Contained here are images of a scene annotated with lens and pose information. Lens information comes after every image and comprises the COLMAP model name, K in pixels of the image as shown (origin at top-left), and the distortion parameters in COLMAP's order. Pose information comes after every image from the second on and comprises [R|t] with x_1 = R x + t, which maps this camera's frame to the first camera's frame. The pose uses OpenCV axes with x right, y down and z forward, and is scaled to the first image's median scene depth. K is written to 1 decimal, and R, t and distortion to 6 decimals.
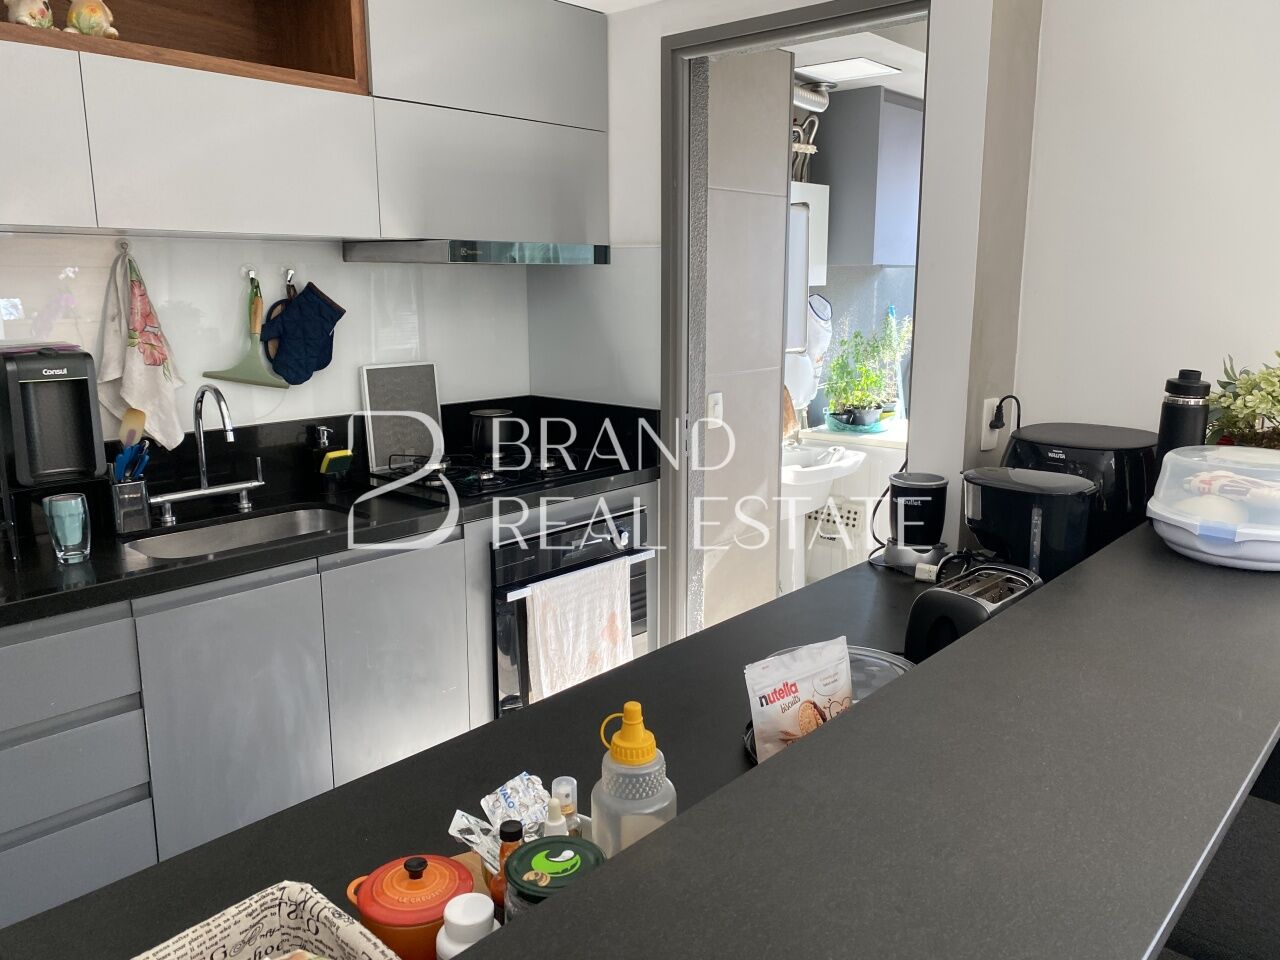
lens RADIAL K [[974.8, 0, 641.9], [0, 974.8, 469.3], [0, 0, 1]] dist [0.003756, -0.004797]
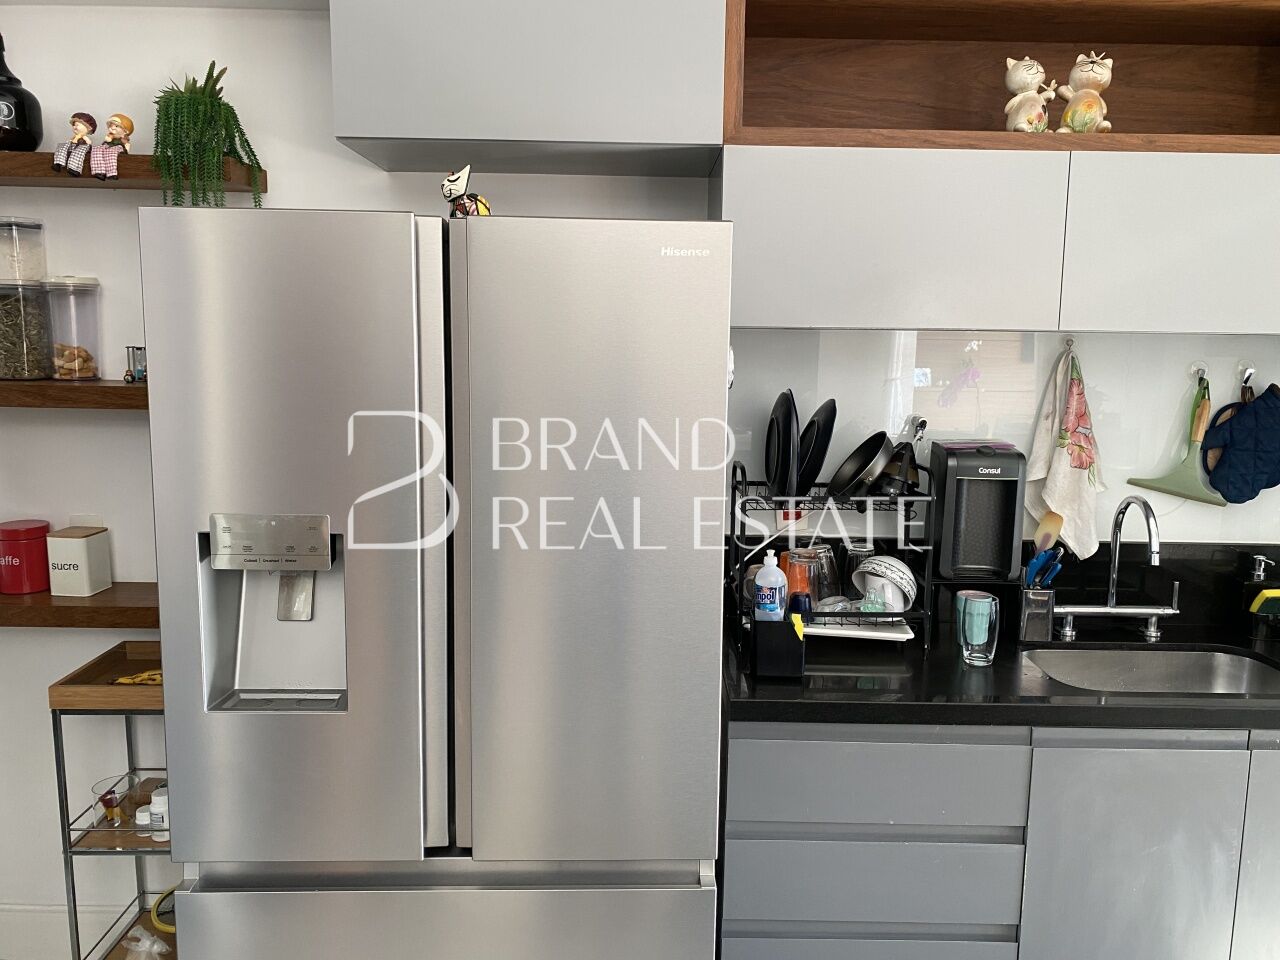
lens RADIAL K [[965.6, 0, 640.2], [0, 965.6, 481.0], [0, 0, 1]] dist [0.004721, 0.002267]
pose [[0.667111, 0.120961, -0.735073, -0.095178], [-0.160457, 0.986900, 0.016779, -0.042201], [0.727473, 0.106755, 0.677781, 0.057015]]
